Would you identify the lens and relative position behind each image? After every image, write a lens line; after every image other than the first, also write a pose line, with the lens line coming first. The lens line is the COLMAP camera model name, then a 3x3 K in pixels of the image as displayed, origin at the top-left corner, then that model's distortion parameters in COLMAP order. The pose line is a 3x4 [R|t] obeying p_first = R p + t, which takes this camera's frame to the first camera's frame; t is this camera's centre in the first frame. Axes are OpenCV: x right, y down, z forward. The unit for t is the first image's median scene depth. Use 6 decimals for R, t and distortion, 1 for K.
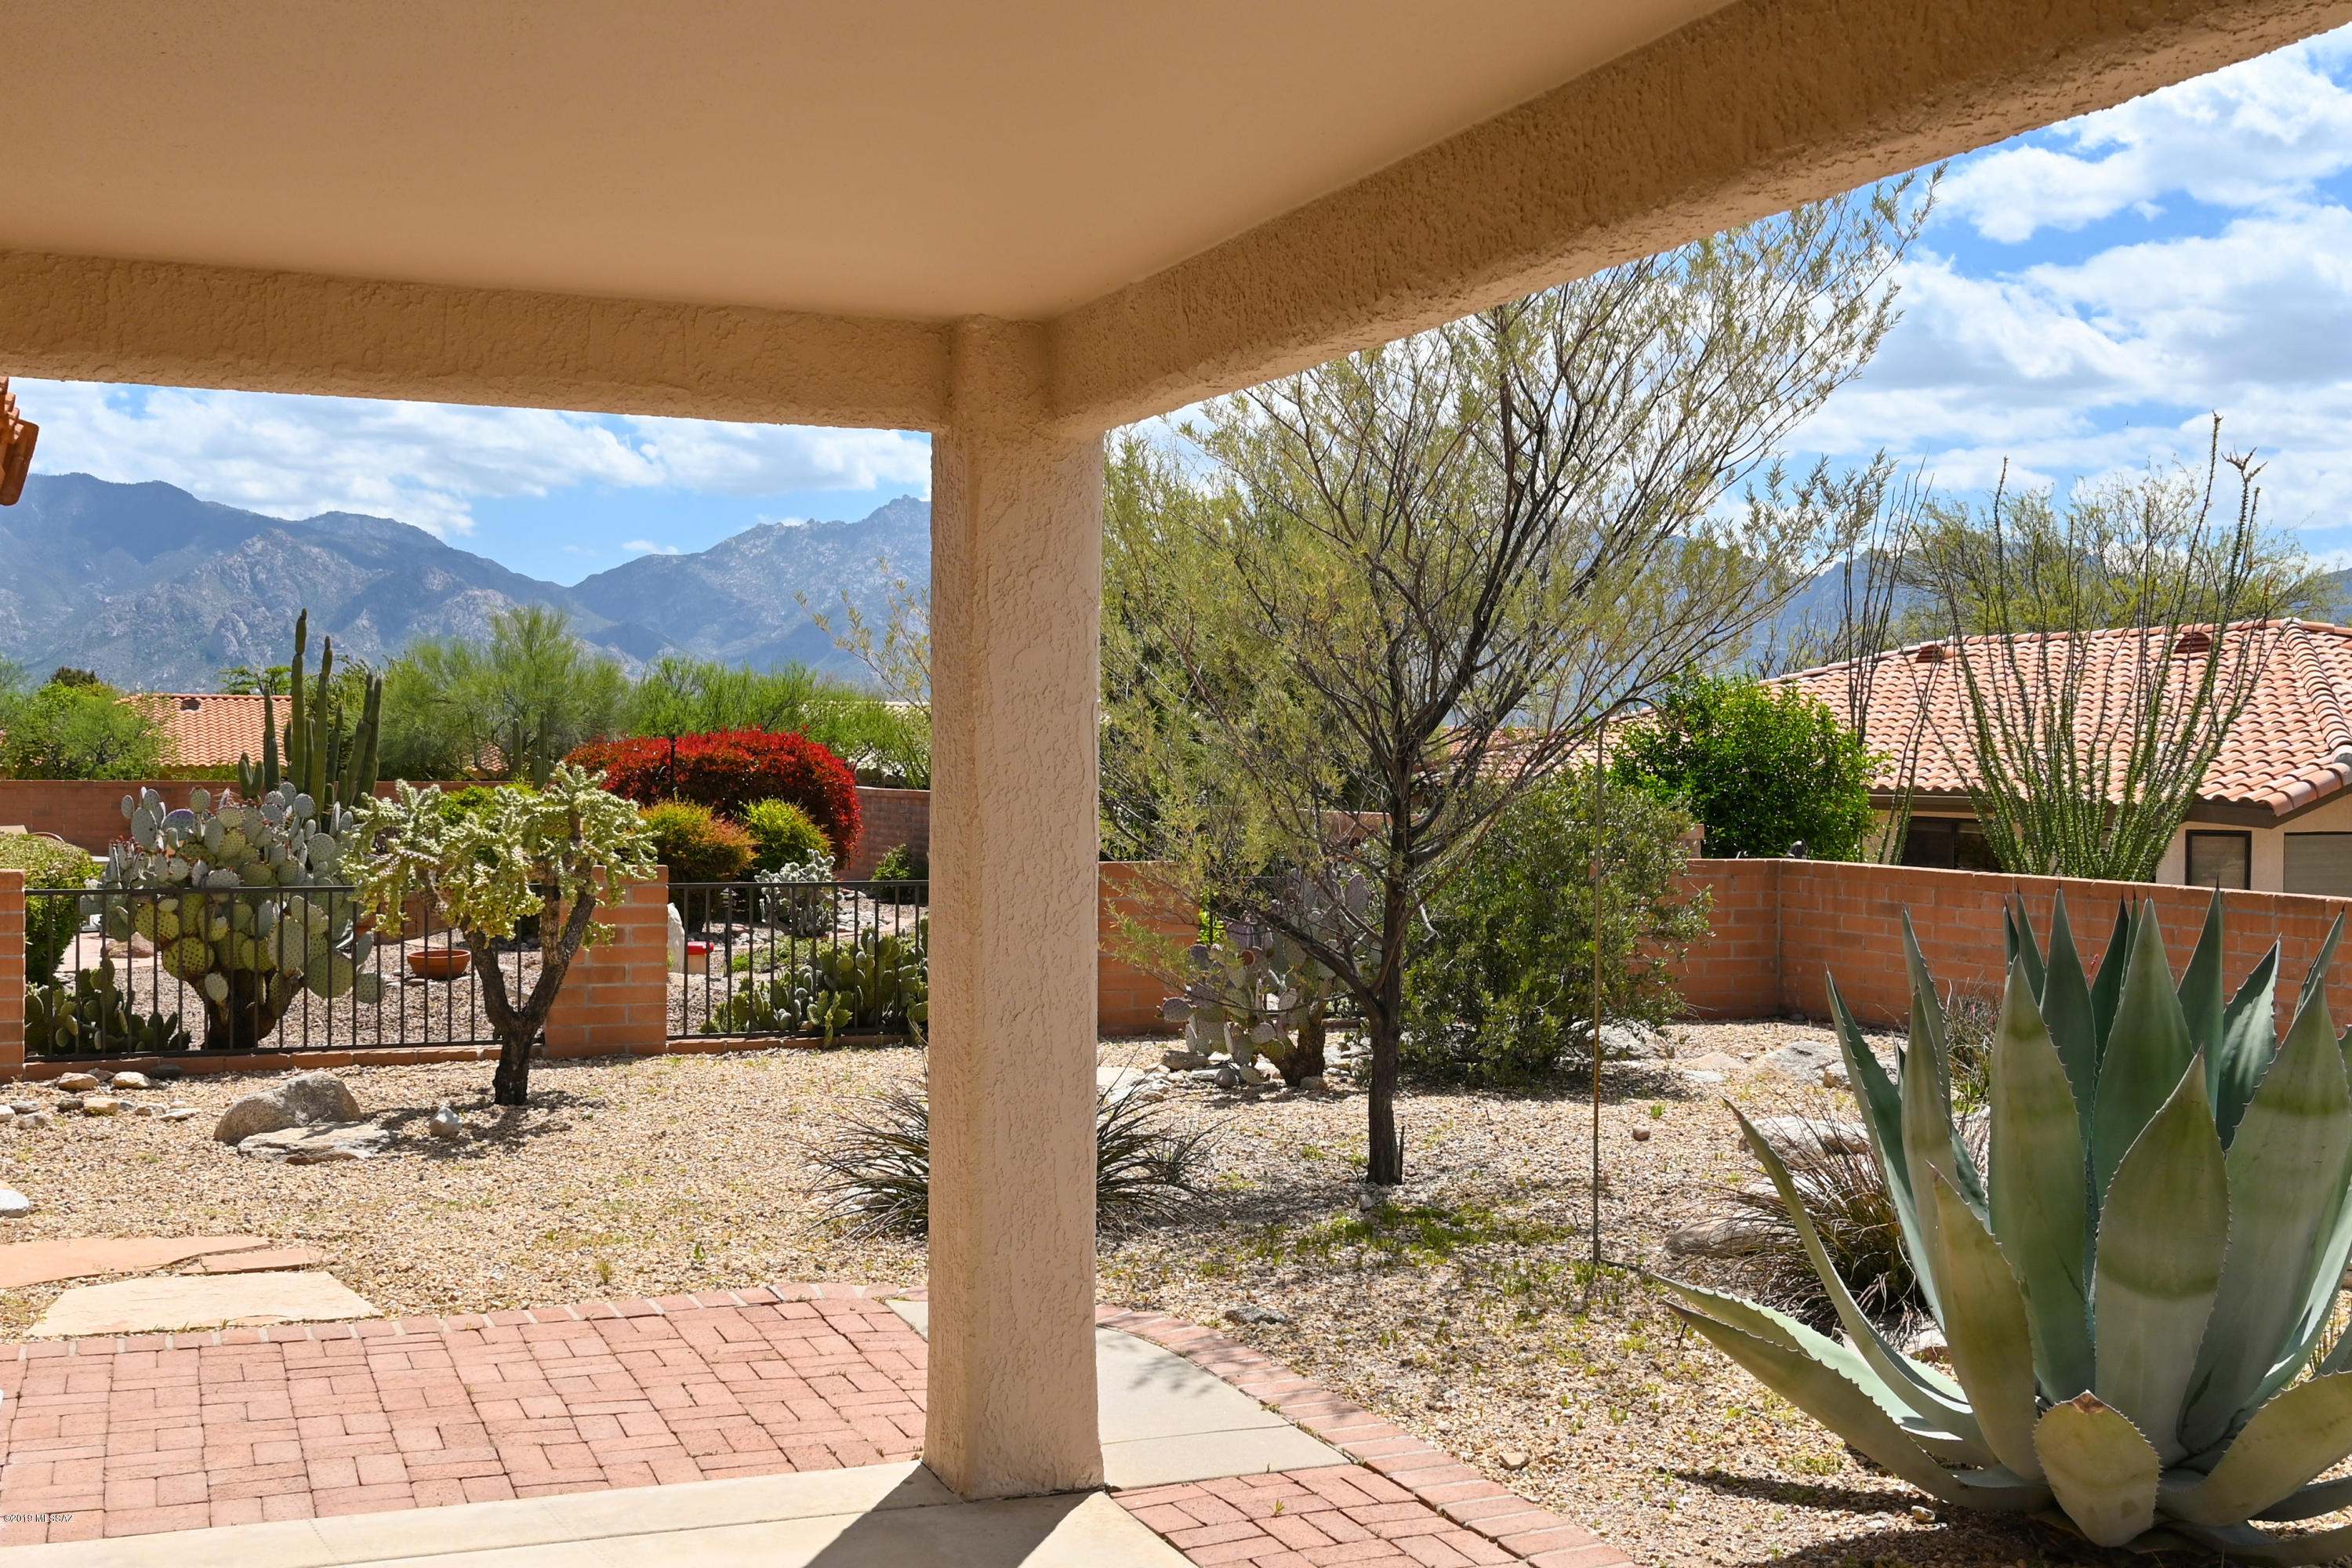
lens RADIAL K [[2452.9, 0, 1175.7], [0, 2452.9, 779.8], [0, 0, 1]] dist [-0.002898, 0.000000]
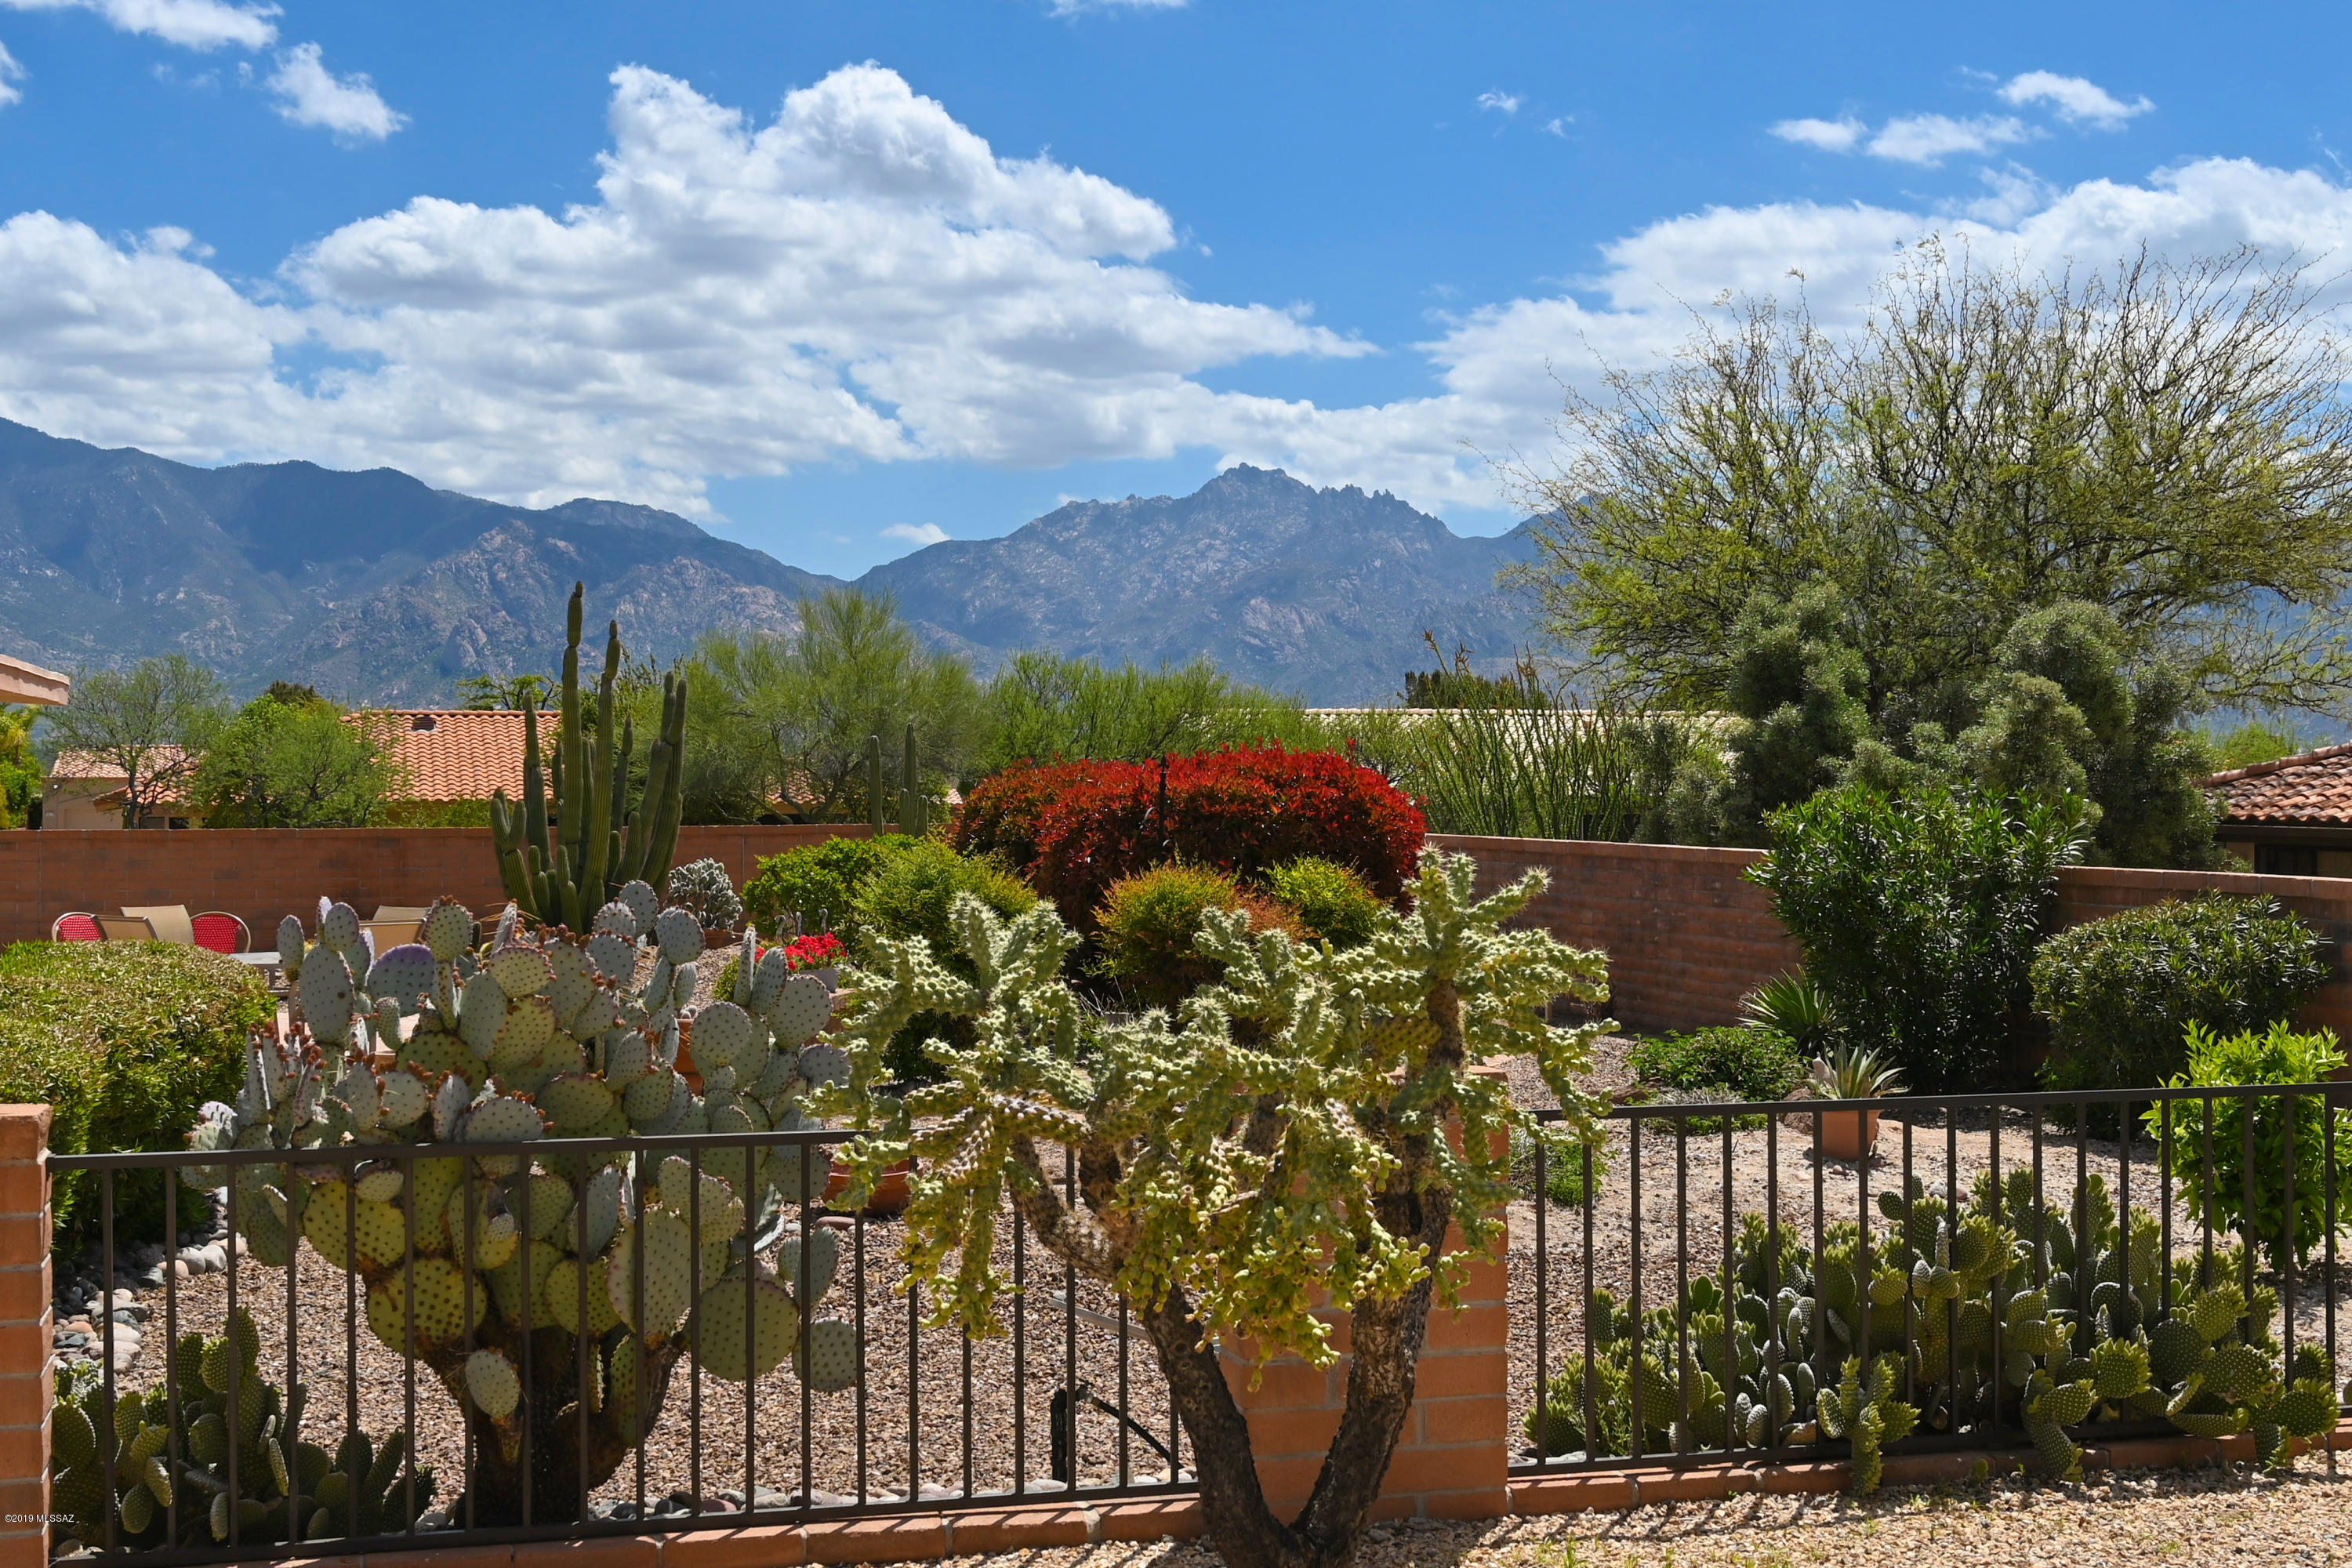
lens RADIAL K [[2945.6, 0, 1179.7], [0, 2945.6, 793.8], [0, 0, 1]] dist [-0.000644, 0.000000]
pose [[0.991401, -0.009203, -0.130538, -0.208730], [0.008771, 0.999954, -0.003885, -0.012342], [0.130567, 0.002706, 0.991436, 0.517643]]
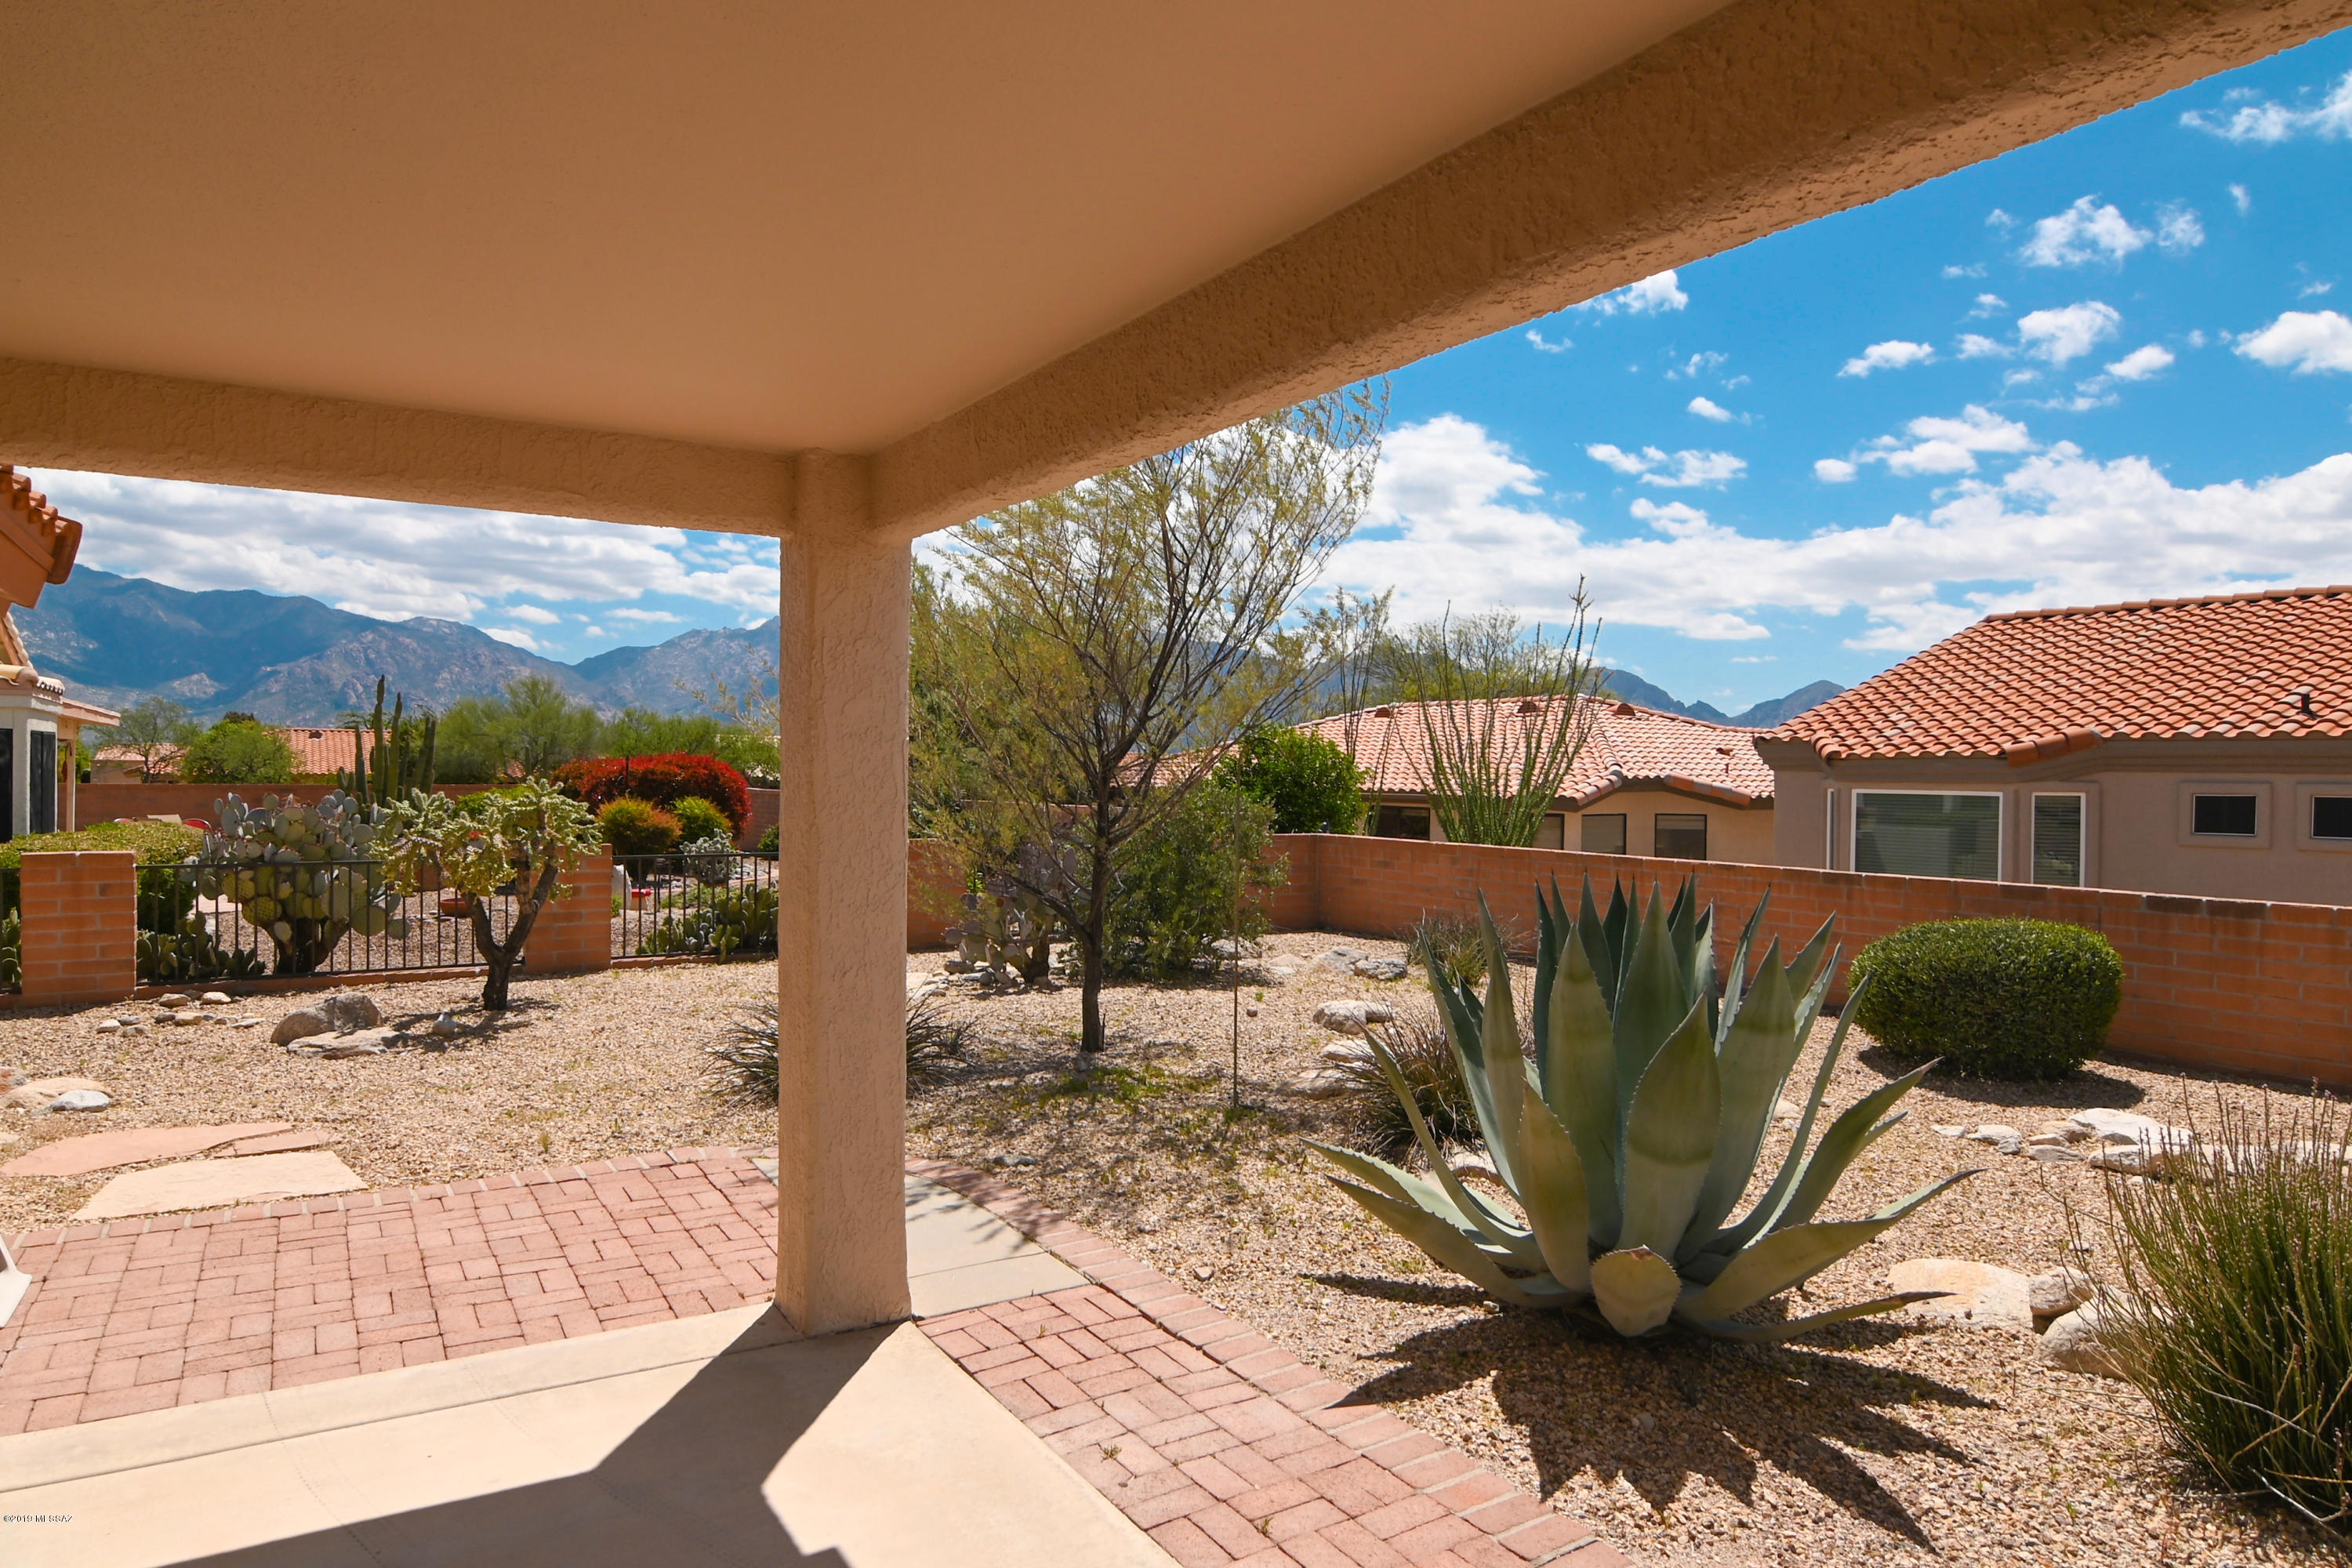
lens RADIAL K [[1403.0, 0, 1187.3], [0, 1403.0, 786.6], [0, 0, 1]] dist [-0.007380, -0.009134]
pose [[0.985443, 0.000053, 0.170006, -0.004837], [-0.000598, 0.999995, 0.003158, -0.003715], [-0.170005, -0.003214, 0.985438, 0.096209]]
